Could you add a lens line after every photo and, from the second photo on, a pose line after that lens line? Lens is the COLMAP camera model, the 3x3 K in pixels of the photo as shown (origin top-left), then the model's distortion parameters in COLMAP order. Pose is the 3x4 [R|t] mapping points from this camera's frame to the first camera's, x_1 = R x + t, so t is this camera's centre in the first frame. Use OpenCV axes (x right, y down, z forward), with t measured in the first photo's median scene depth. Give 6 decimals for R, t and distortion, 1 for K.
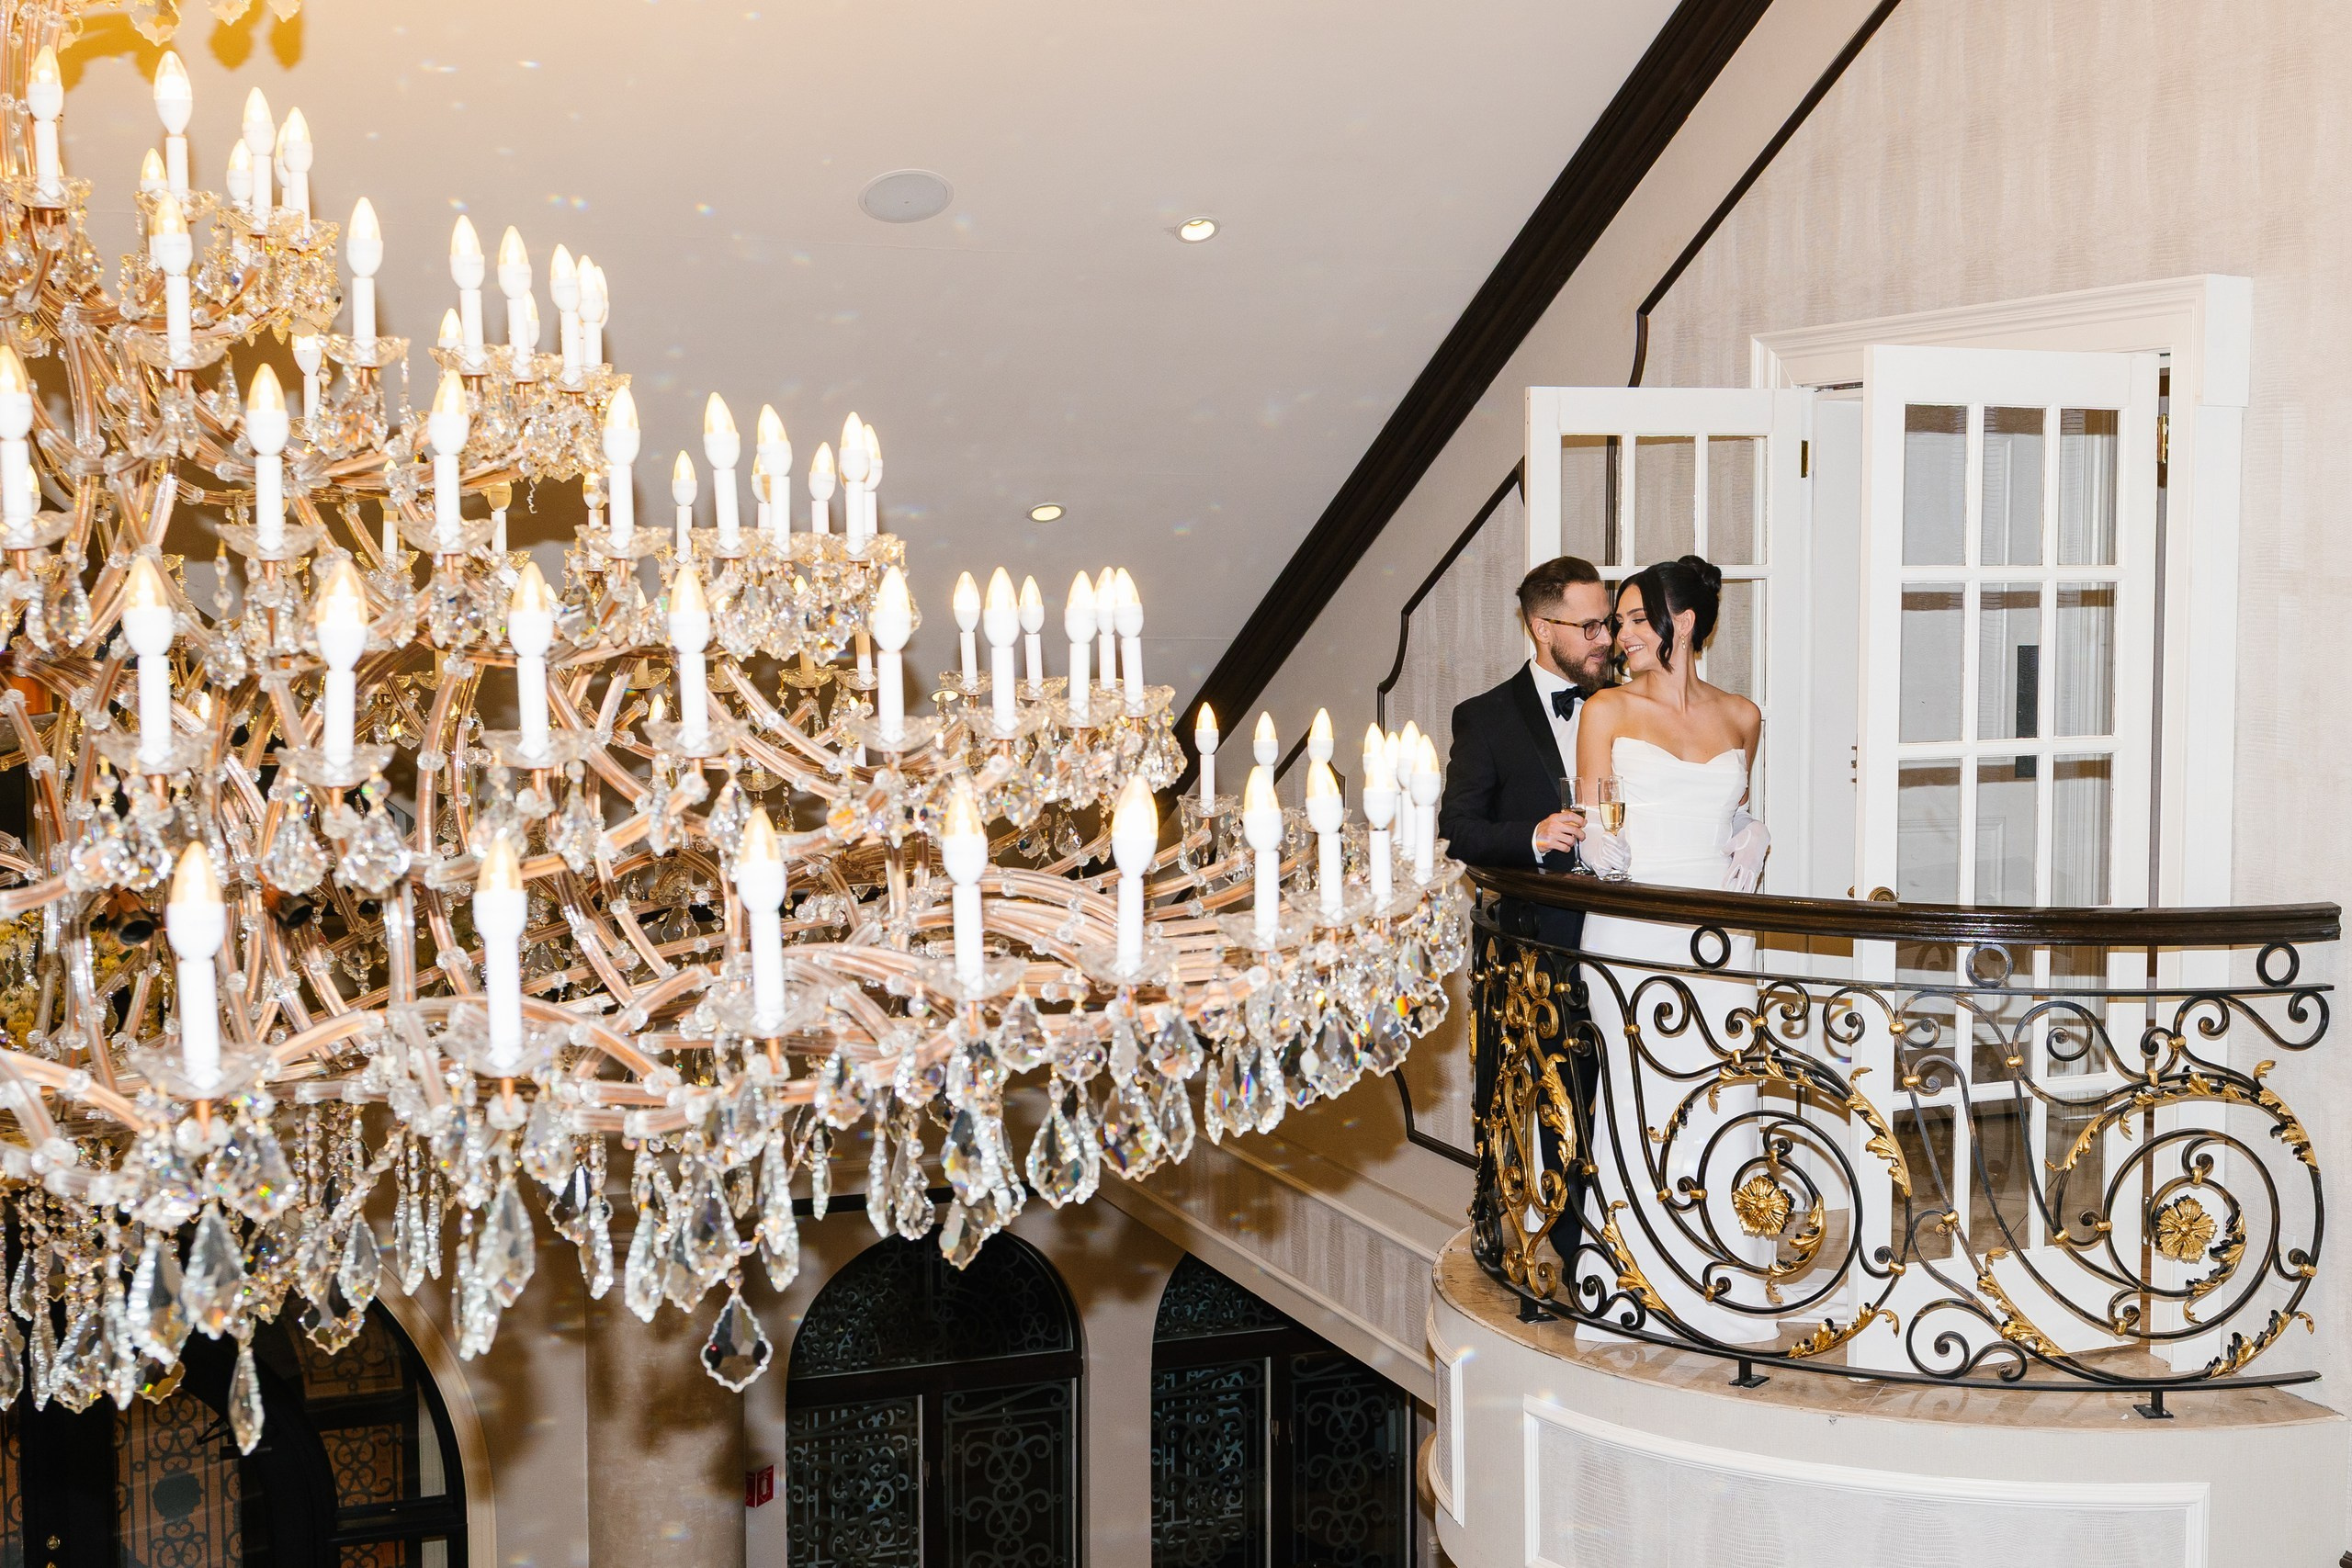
lens RADIAL K [[2855.4, 0, 1185.9], [0, 2855.4, 802.7], [0, 0, 1]] dist [-0.094646, 0.000000]
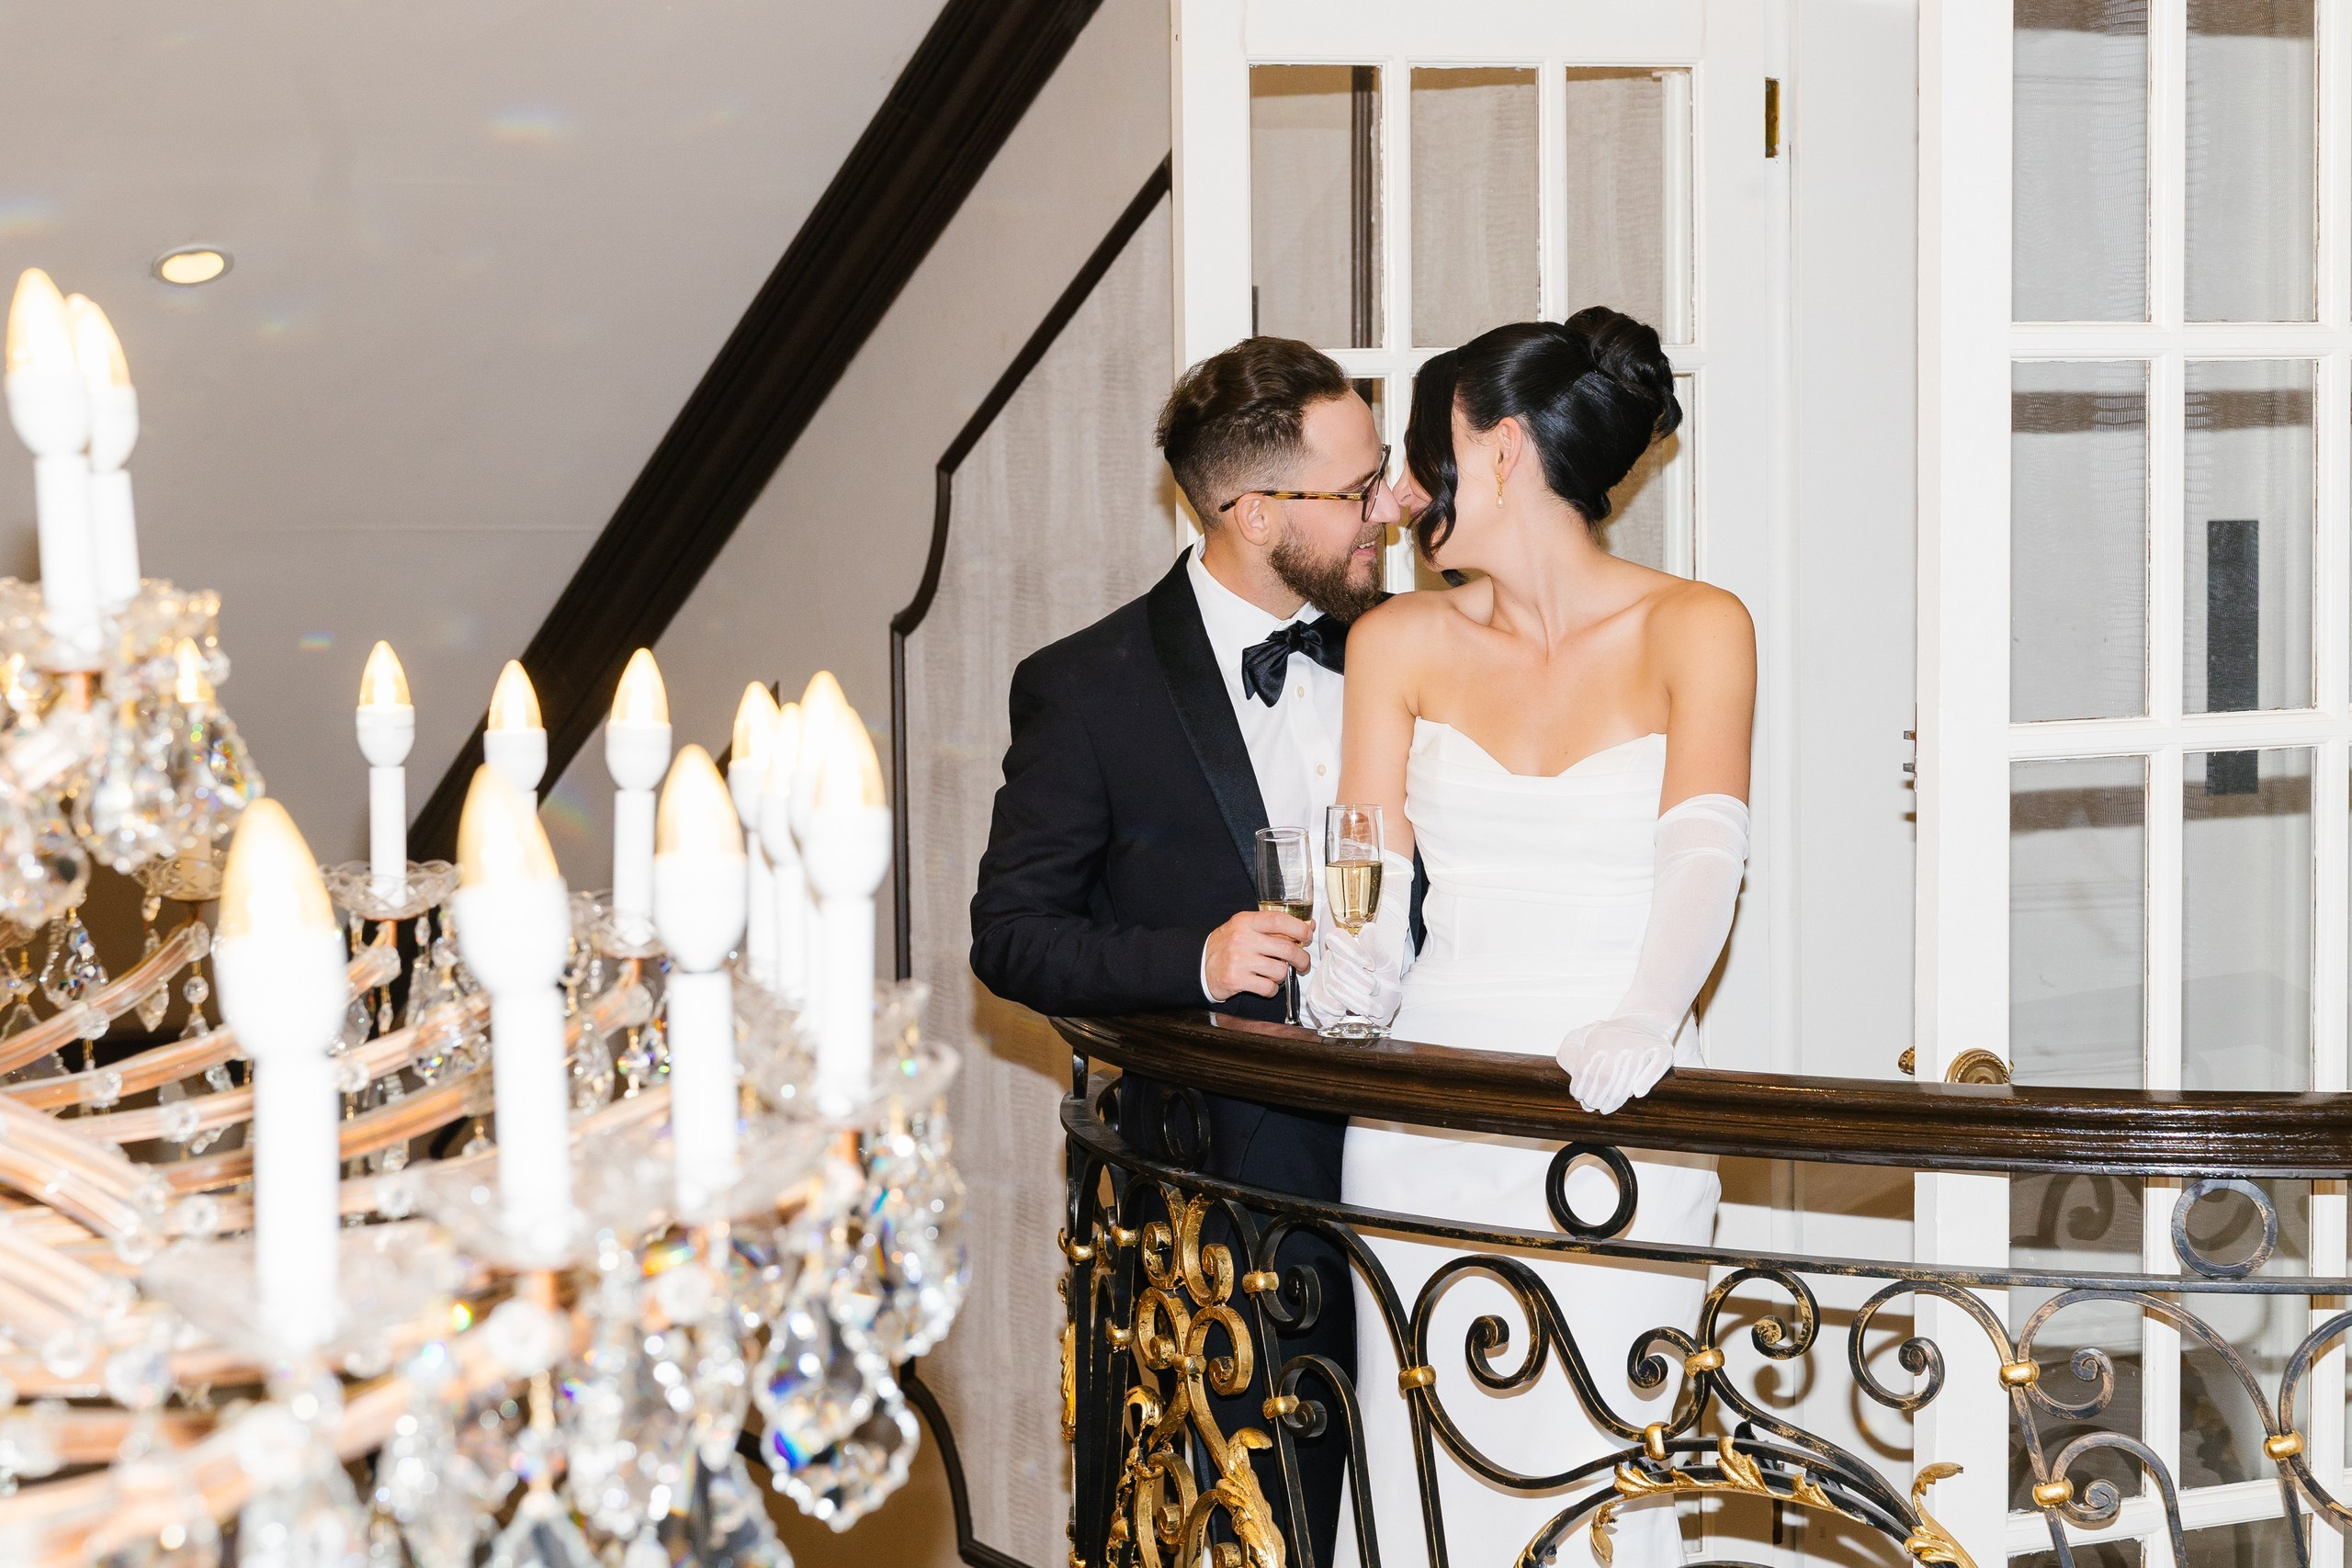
lens RADIAL K [[4717.7, 0, 1172.6], [0, 4717.7, 781.8], [0, 0, 1]] dist [-0.064912, 0.000000]
pose [[0.994519, -0.009150, 0.104153, 0.044514], [0.010587, 0.999856, -0.013255, -0.003766], [-0.104017, 0.014285, 0.994473, 0.280980]]
